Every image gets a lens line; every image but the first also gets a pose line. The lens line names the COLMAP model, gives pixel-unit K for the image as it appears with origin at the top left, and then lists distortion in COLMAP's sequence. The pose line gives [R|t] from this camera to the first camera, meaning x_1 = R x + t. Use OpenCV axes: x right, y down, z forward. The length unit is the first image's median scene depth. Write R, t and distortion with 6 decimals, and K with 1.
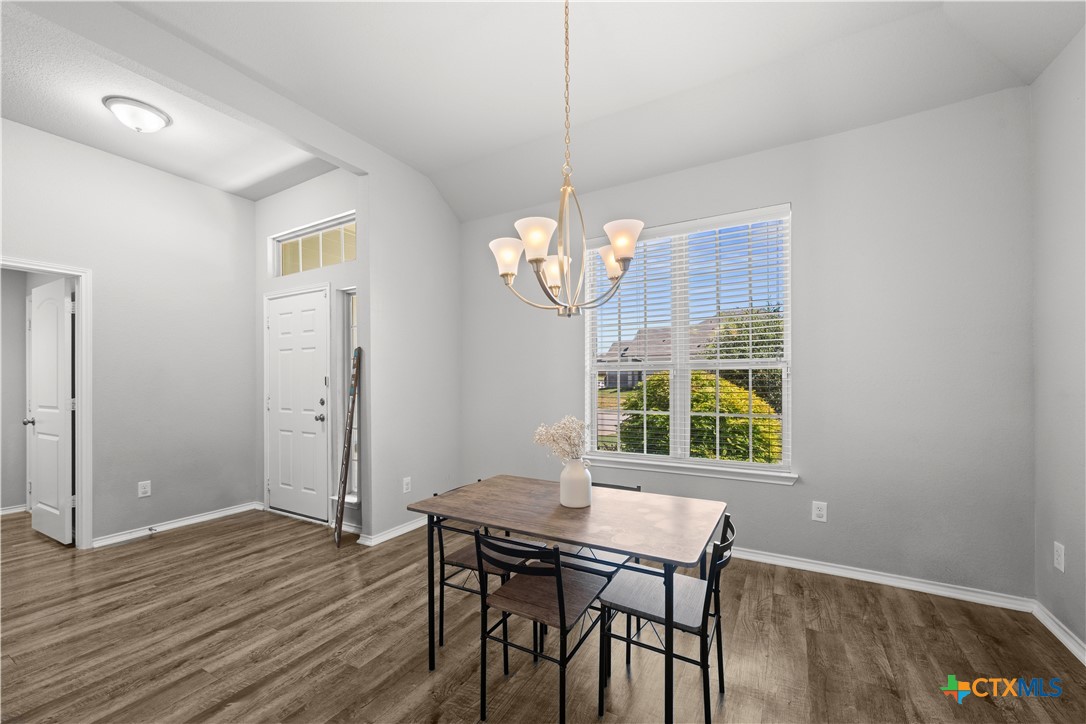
lens RADIAL K [[435.6, 0, 575.5], [0, 435.6, 376.9], [0, 0, 1]] dist [-0.000712, -0.000288]
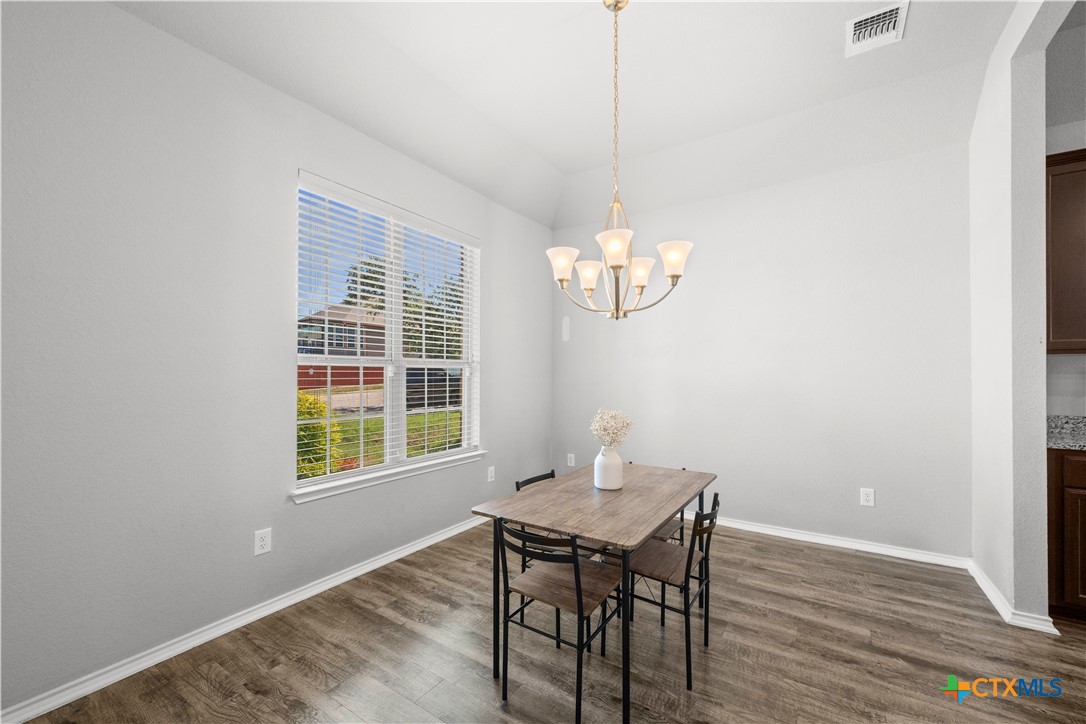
lens RADIAL K [[421.8, 0, 539.3], [0, 421.8, 366.6], [0, 0, 1]] dist [0.000394, -0.000181]
pose [[0.086806, 0.028748, 0.995810, -0.633737], [-0.007009, 0.999576, -0.028246, 0.006677], [-0.996201, -0.004527, 0.086971, 0.617204]]
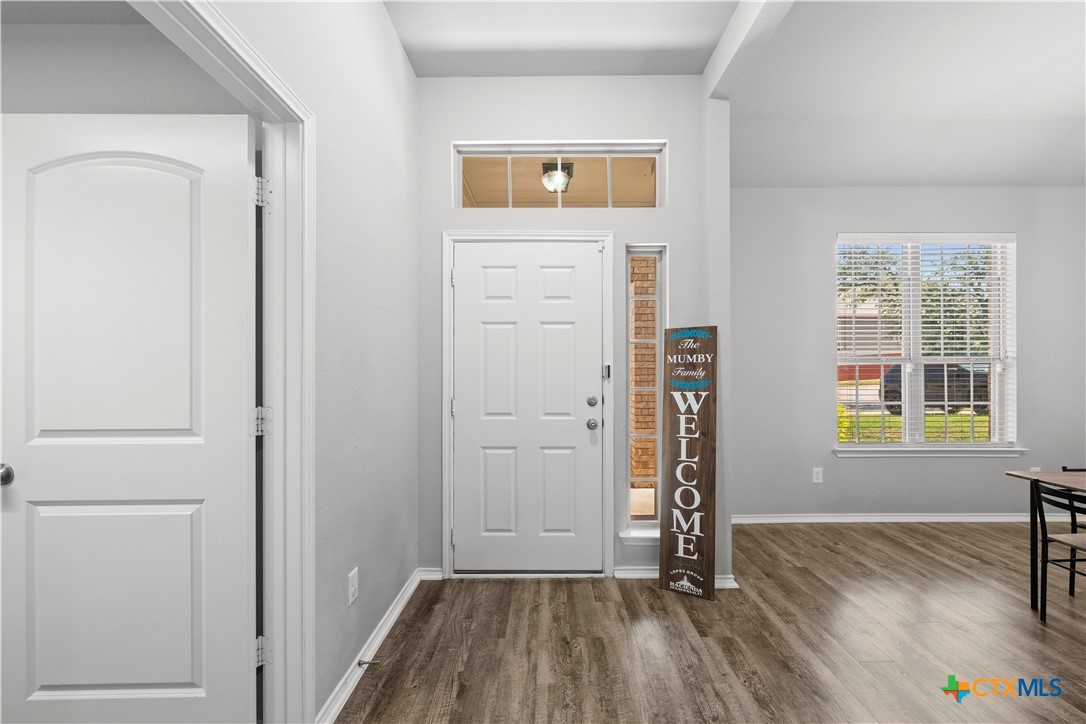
lens RADIAL K [[419.2, 0, 557.4], [0, 419.2, 372.5], [0, 0, 1]] dist [0.001976, -0.002673]
pose [[0.874680, 0.008072, 0.484633, -1.088828], [-0.007899, 0.999966, -0.002399, 0.014702], [-0.484636, -0.001730, 0.874714, 0.502112]]
